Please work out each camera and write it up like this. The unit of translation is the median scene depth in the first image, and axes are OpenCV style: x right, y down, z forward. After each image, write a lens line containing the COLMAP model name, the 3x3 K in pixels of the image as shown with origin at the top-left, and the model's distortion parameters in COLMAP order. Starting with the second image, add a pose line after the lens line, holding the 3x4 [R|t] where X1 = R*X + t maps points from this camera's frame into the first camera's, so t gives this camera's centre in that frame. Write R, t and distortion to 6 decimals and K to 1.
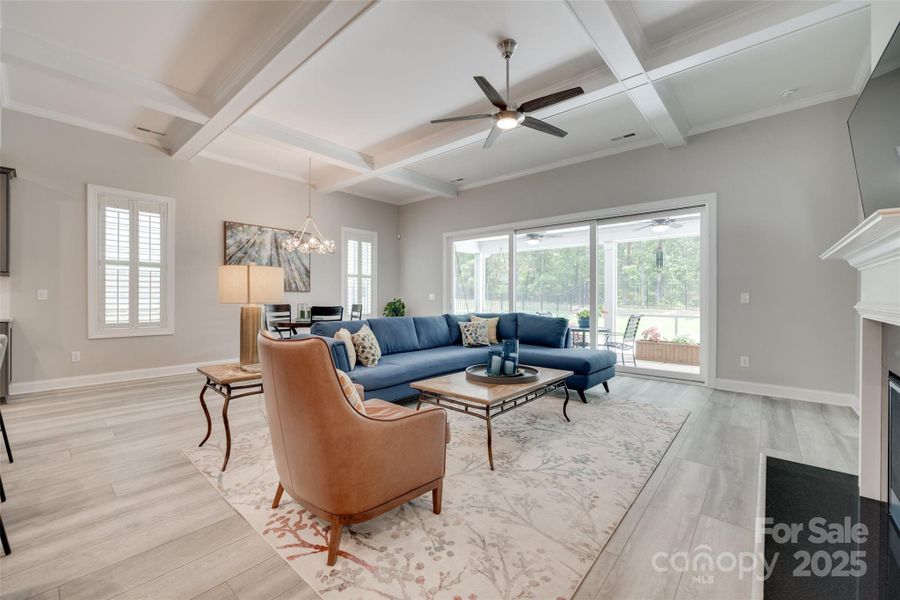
lens RADIAL K [[361.7, 0, 445.3], [0, 361.7, 300.7], [0, 0, 1]] dist [-0.001478, 0.002069]
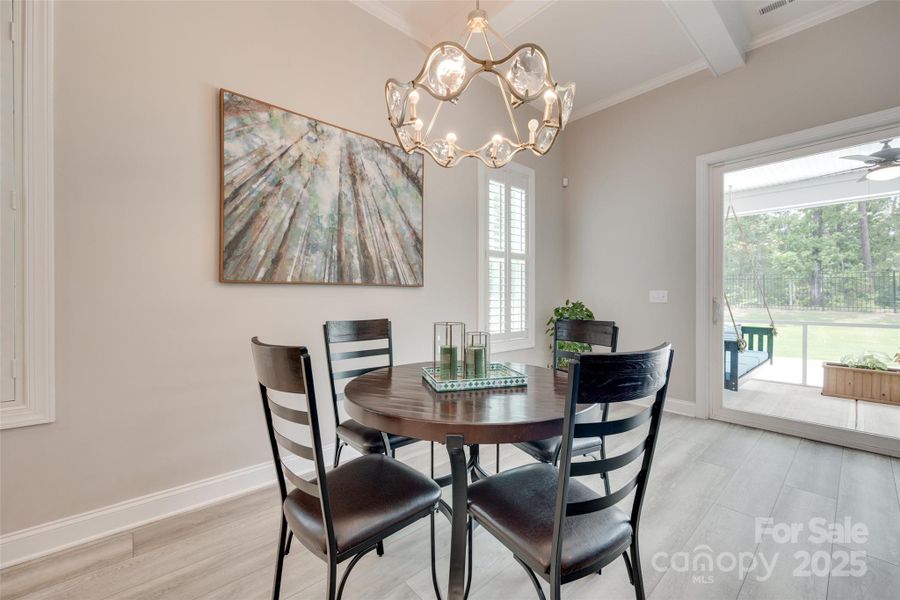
lens RADIAL K [[361.7, 0, 446.4], [0, 361.7, 298.0], [0, 0, 1]] dist [-0.001478, 0.002069]
pose [[0.992036, -0.008570, -0.125664, -0.344382], [0.007378, 0.999923, -0.009949, -0.008518], [0.125740, 0.008942, 0.992023, 0.674981]]
